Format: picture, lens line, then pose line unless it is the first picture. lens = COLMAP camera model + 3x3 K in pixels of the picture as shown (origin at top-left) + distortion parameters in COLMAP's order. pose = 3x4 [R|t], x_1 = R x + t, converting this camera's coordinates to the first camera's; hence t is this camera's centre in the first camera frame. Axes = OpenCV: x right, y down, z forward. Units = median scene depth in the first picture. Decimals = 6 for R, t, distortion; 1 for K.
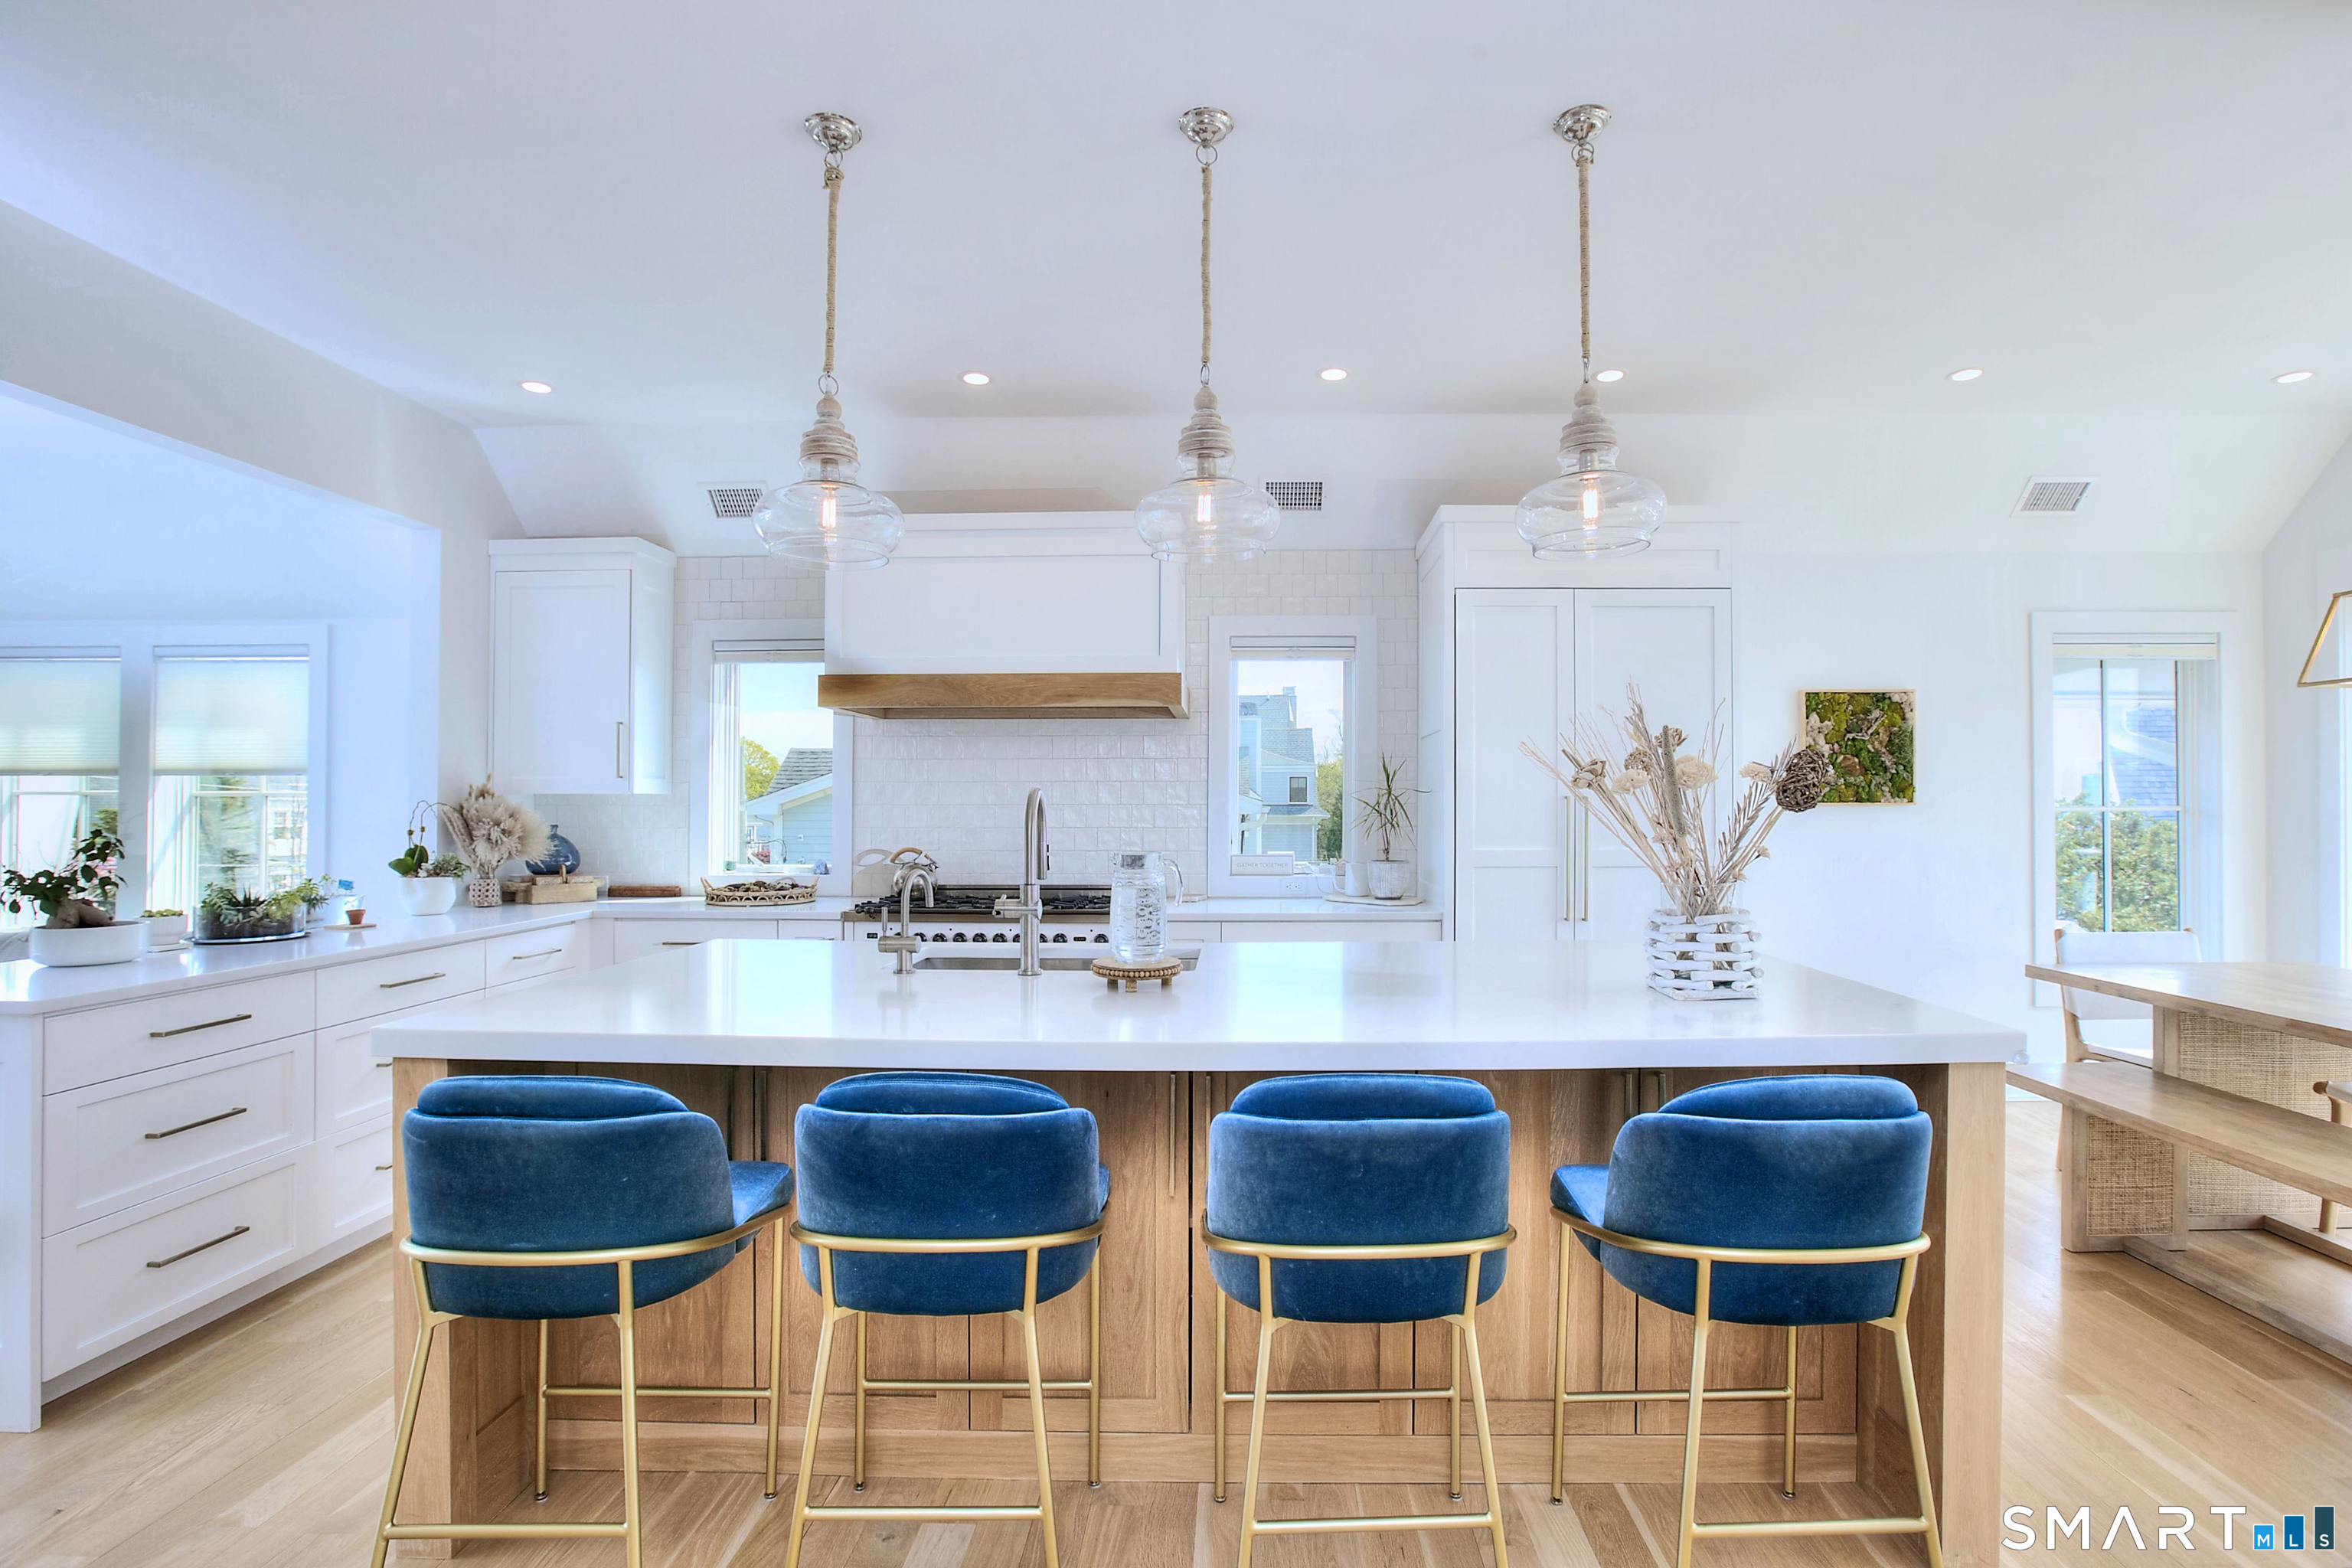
lens RADIAL K [[1087.6, 0, 1297.9], [0, 1087.6, 813.3], [0, 0, 1]] dist [-0.022521, 0.000861]
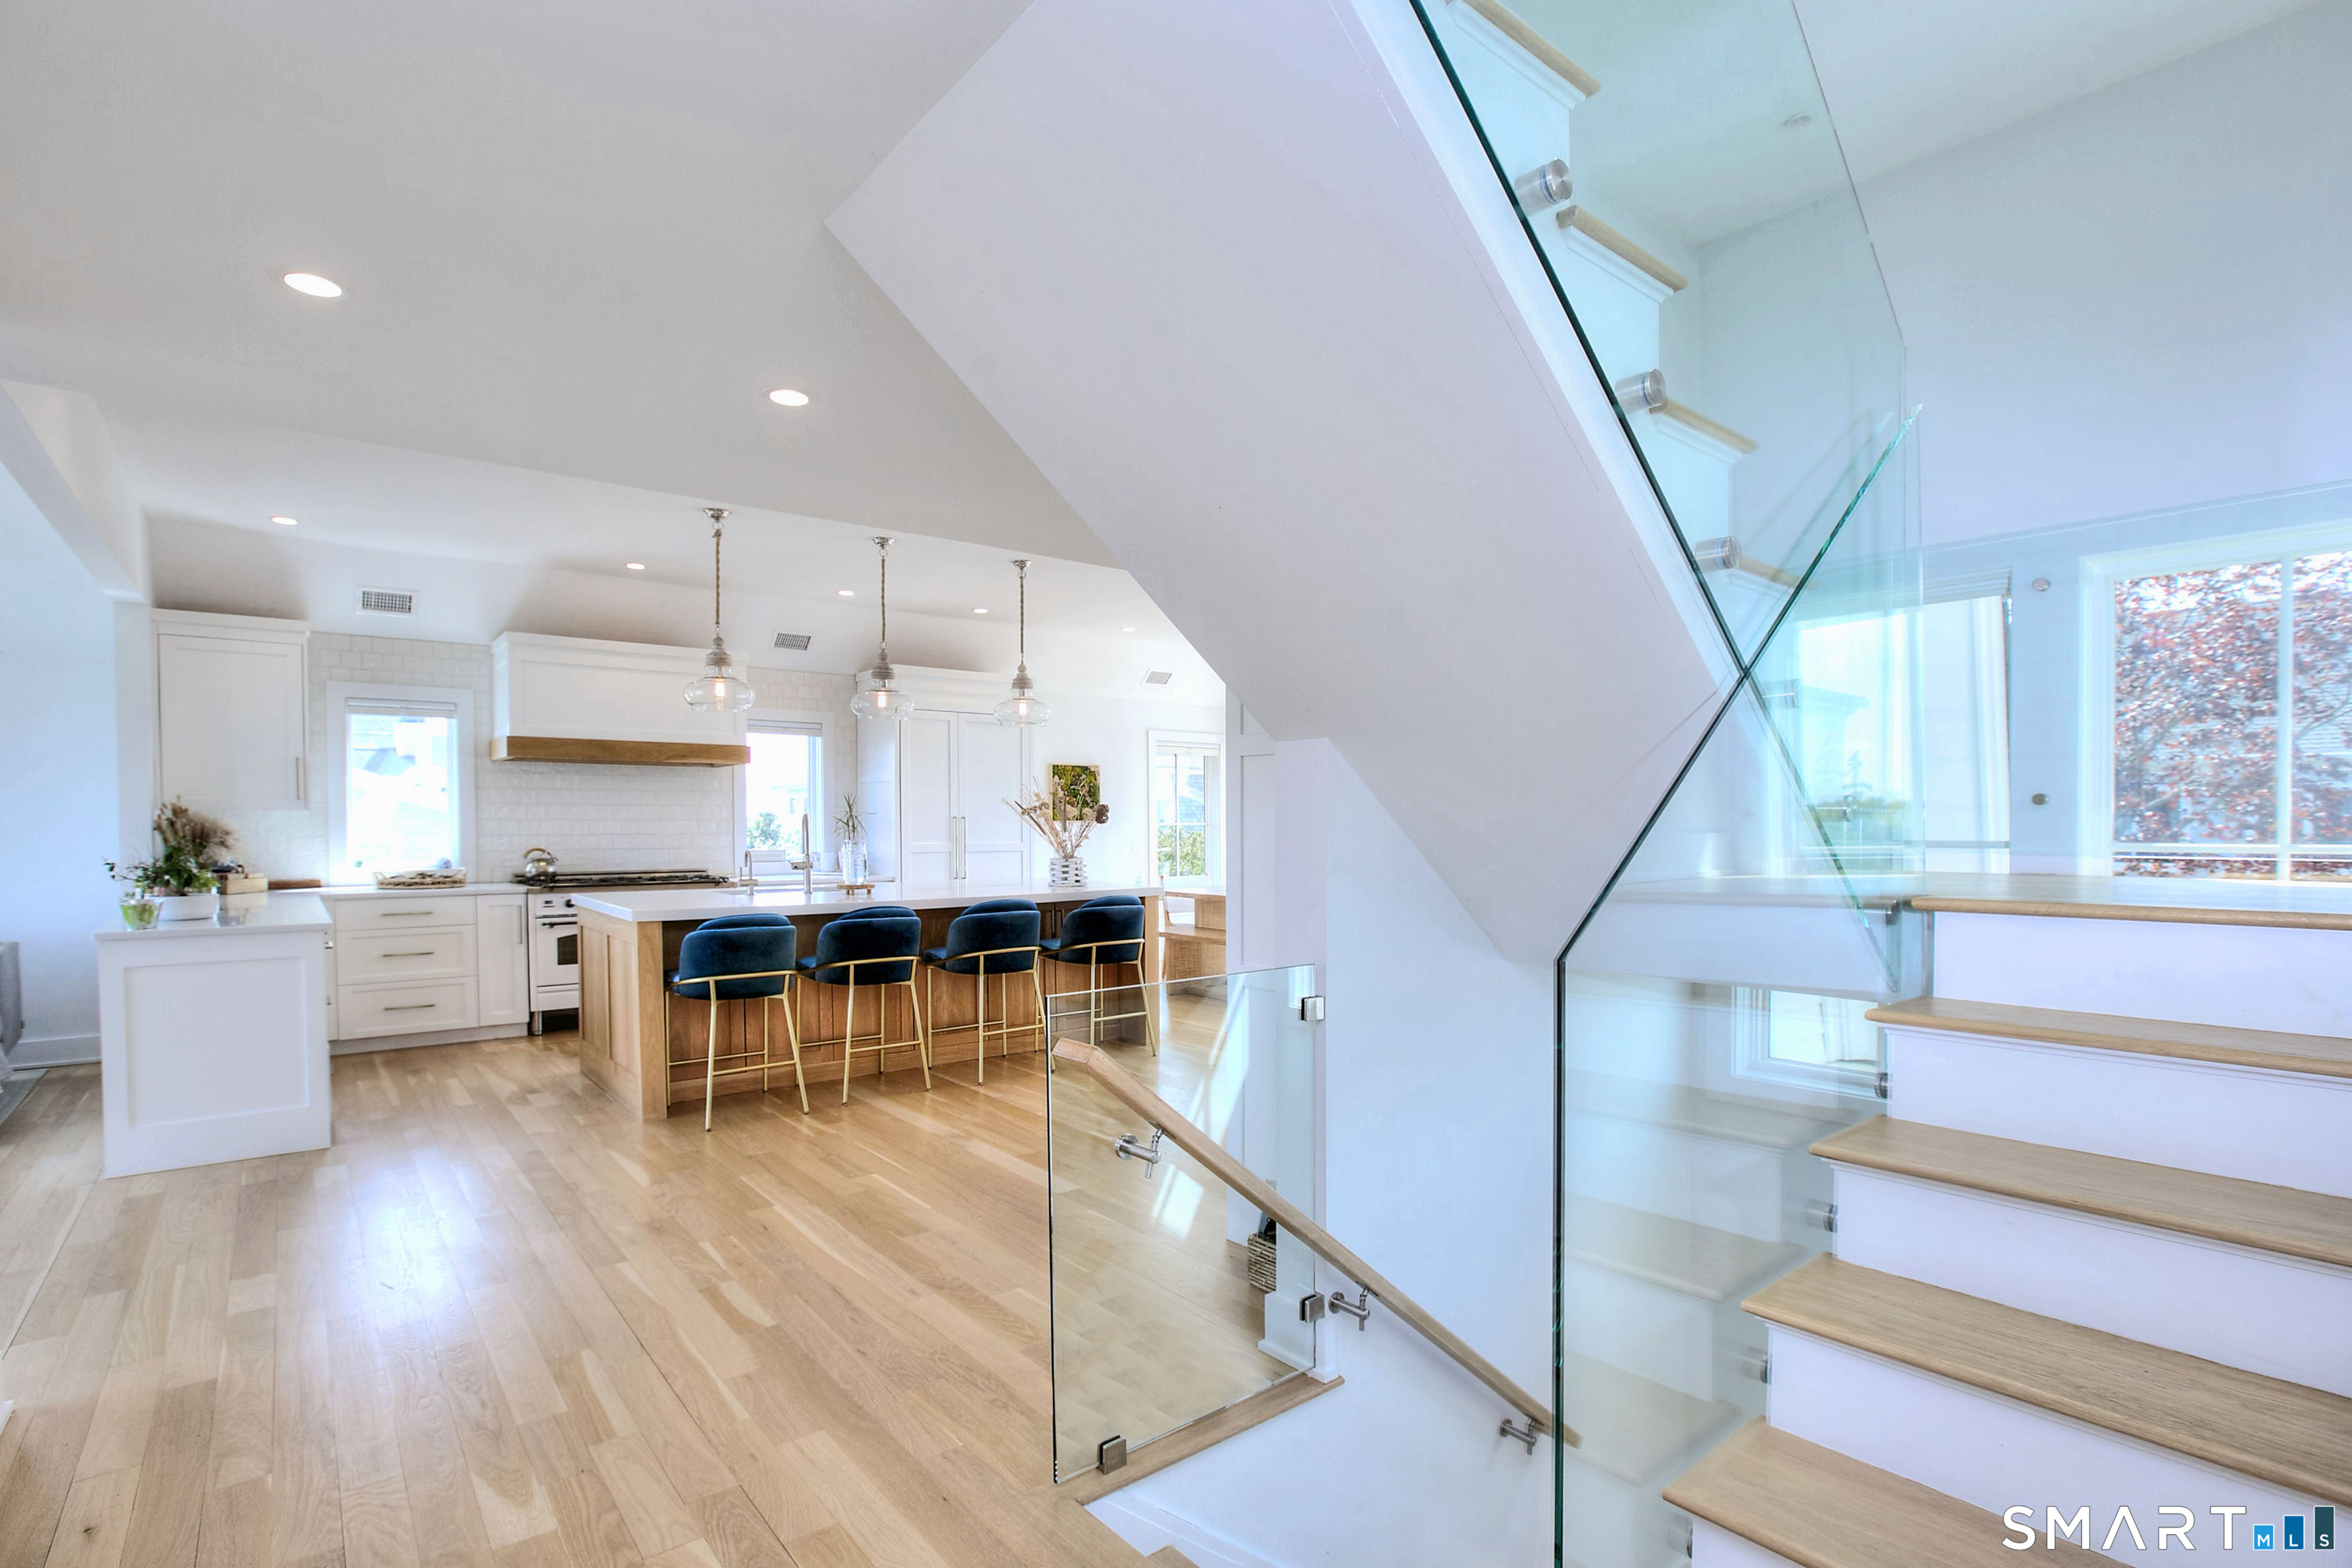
lens RADIAL K [[1087.6, 0, 1178.4], [0, 1087.6, 806.9], [0, 0, 1]] dist [-0.022521, 0.000861]
pose [[0.793747, 0.011026, 0.608148, -0.552189], [0.003354, 0.999741, -0.022503, 0.010144], [-0.608238, 0.019901, 0.793505, -0.706345]]
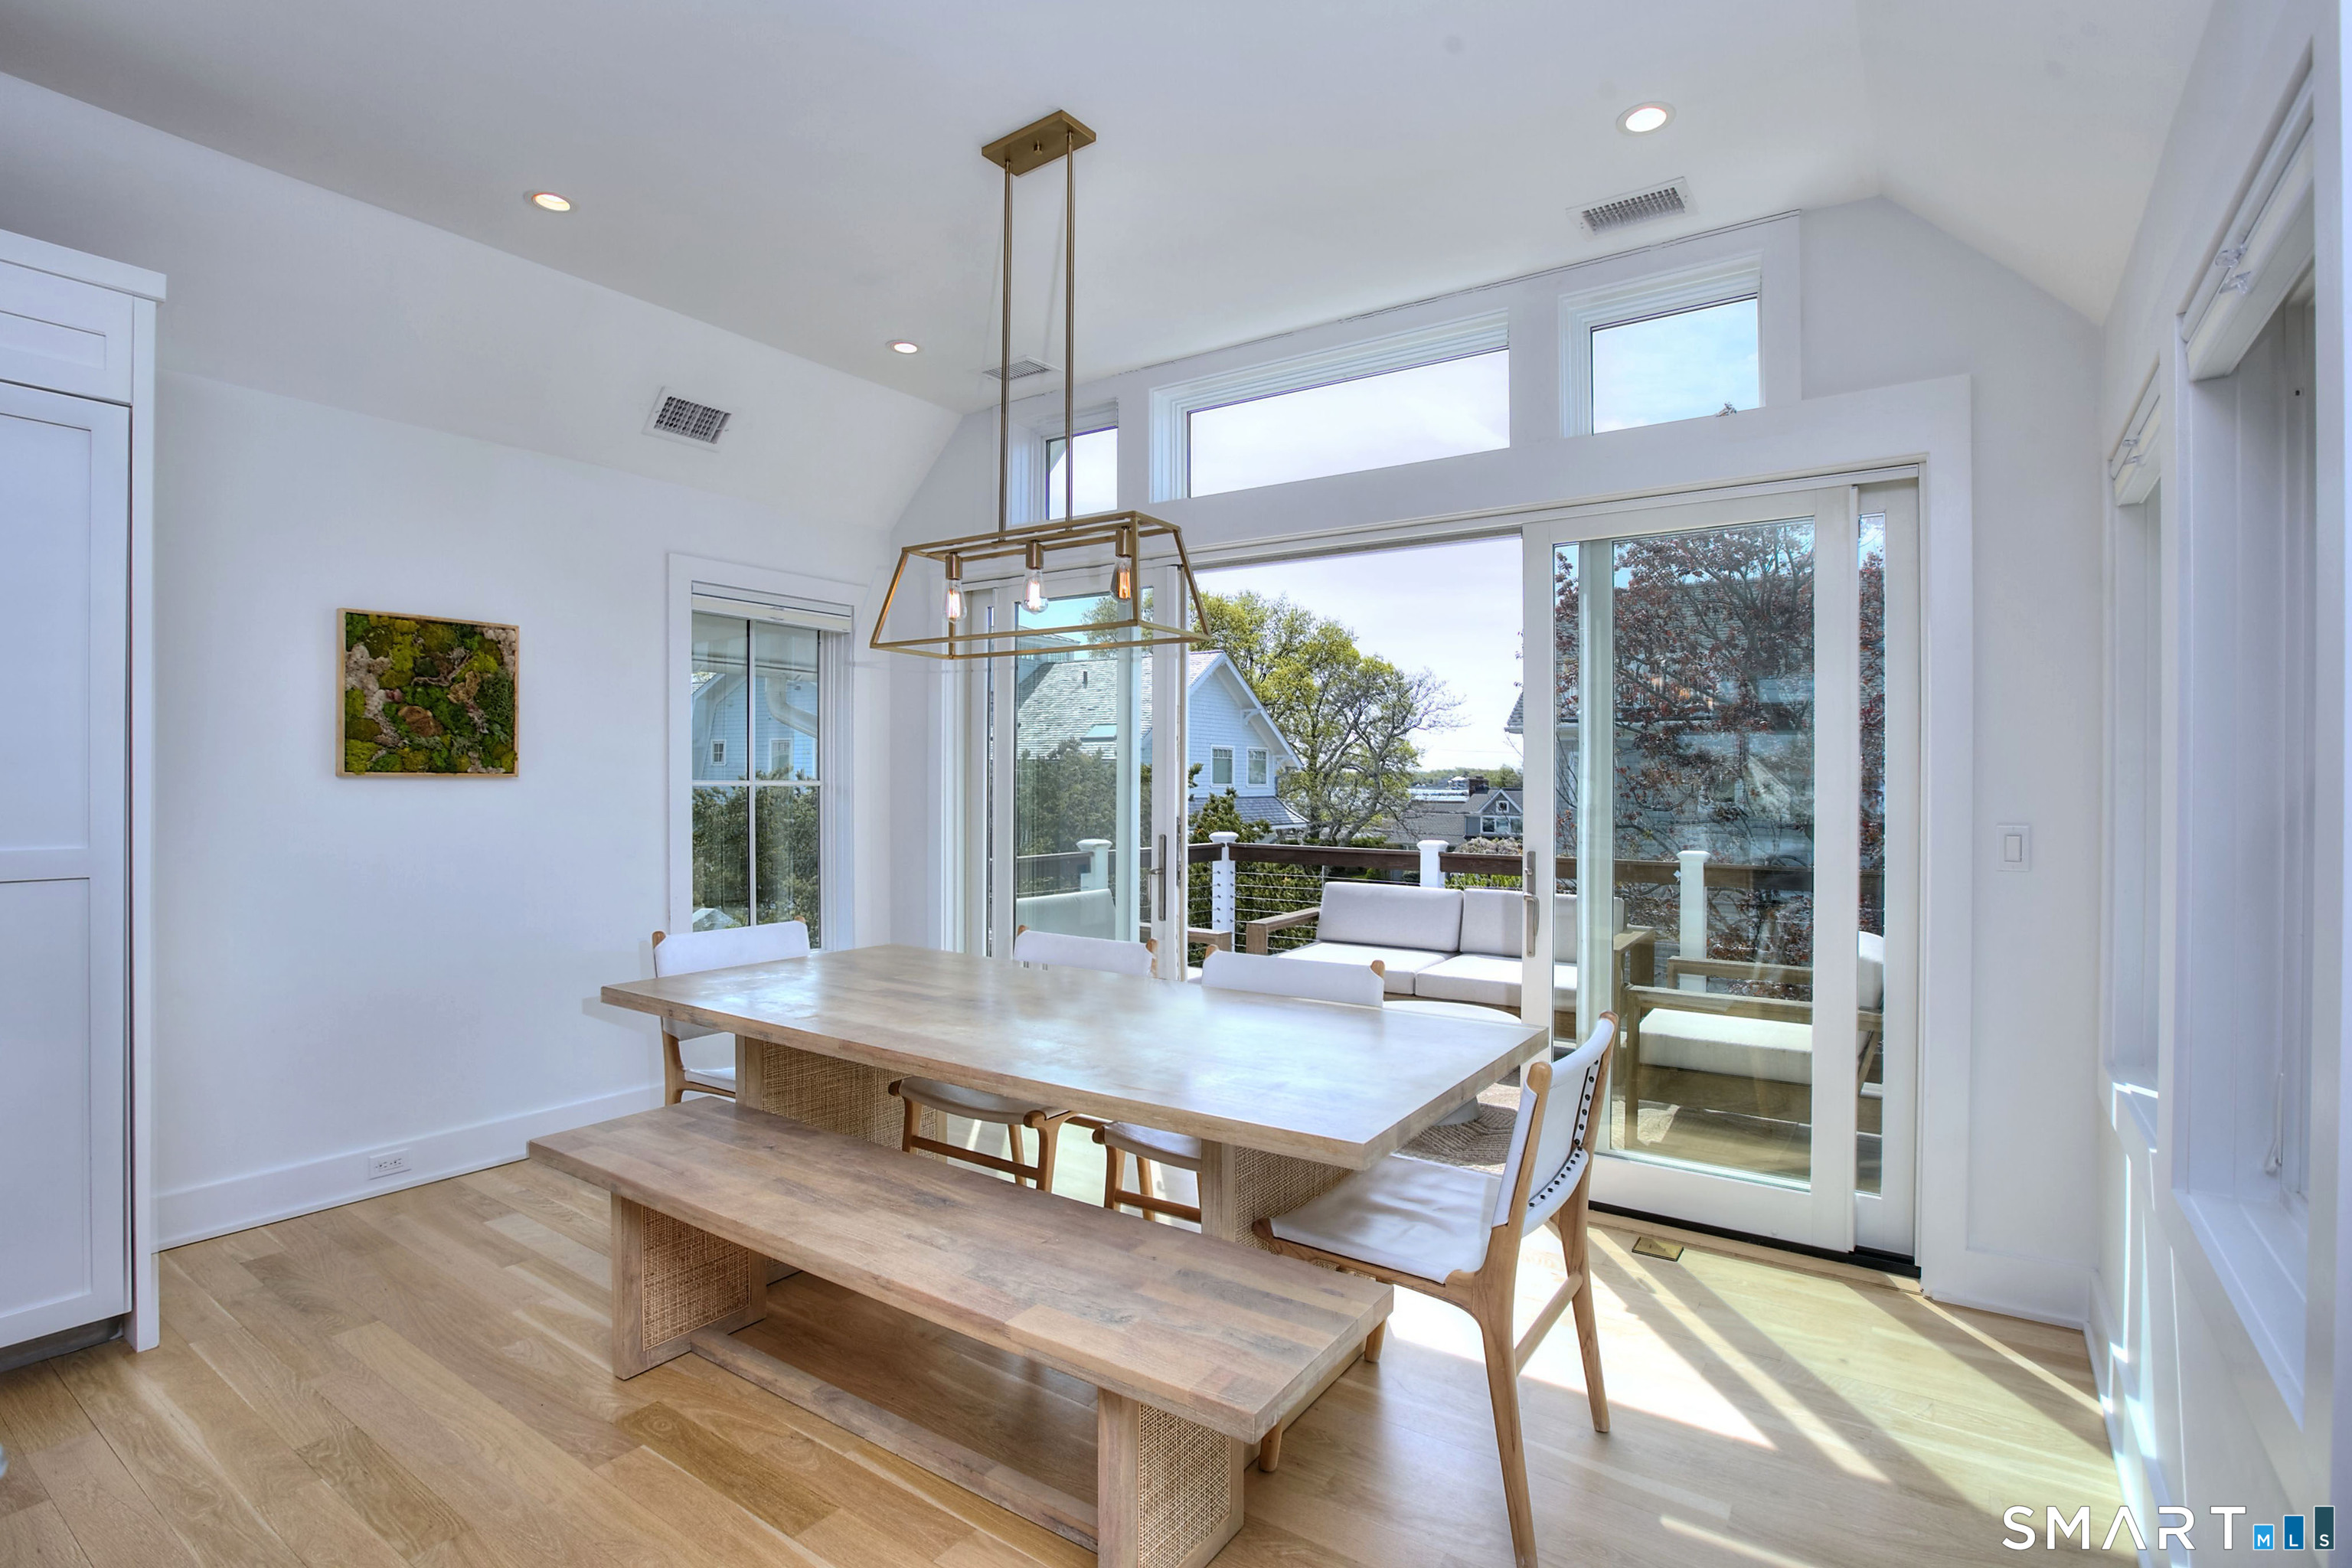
lens RADIAL K [[1087.6, 0, 1170.2], [0, 1087.6, 781.0], [0, 0, 1]] dist [-0.022521, 0.000861]
pose [[0.600058, 0.003054, 0.799951, 0.240160], [-0.002033, 0.999995, -0.002293, -0.003515], [-0.799954, -0.000251, 0.600061, 0.170672]]
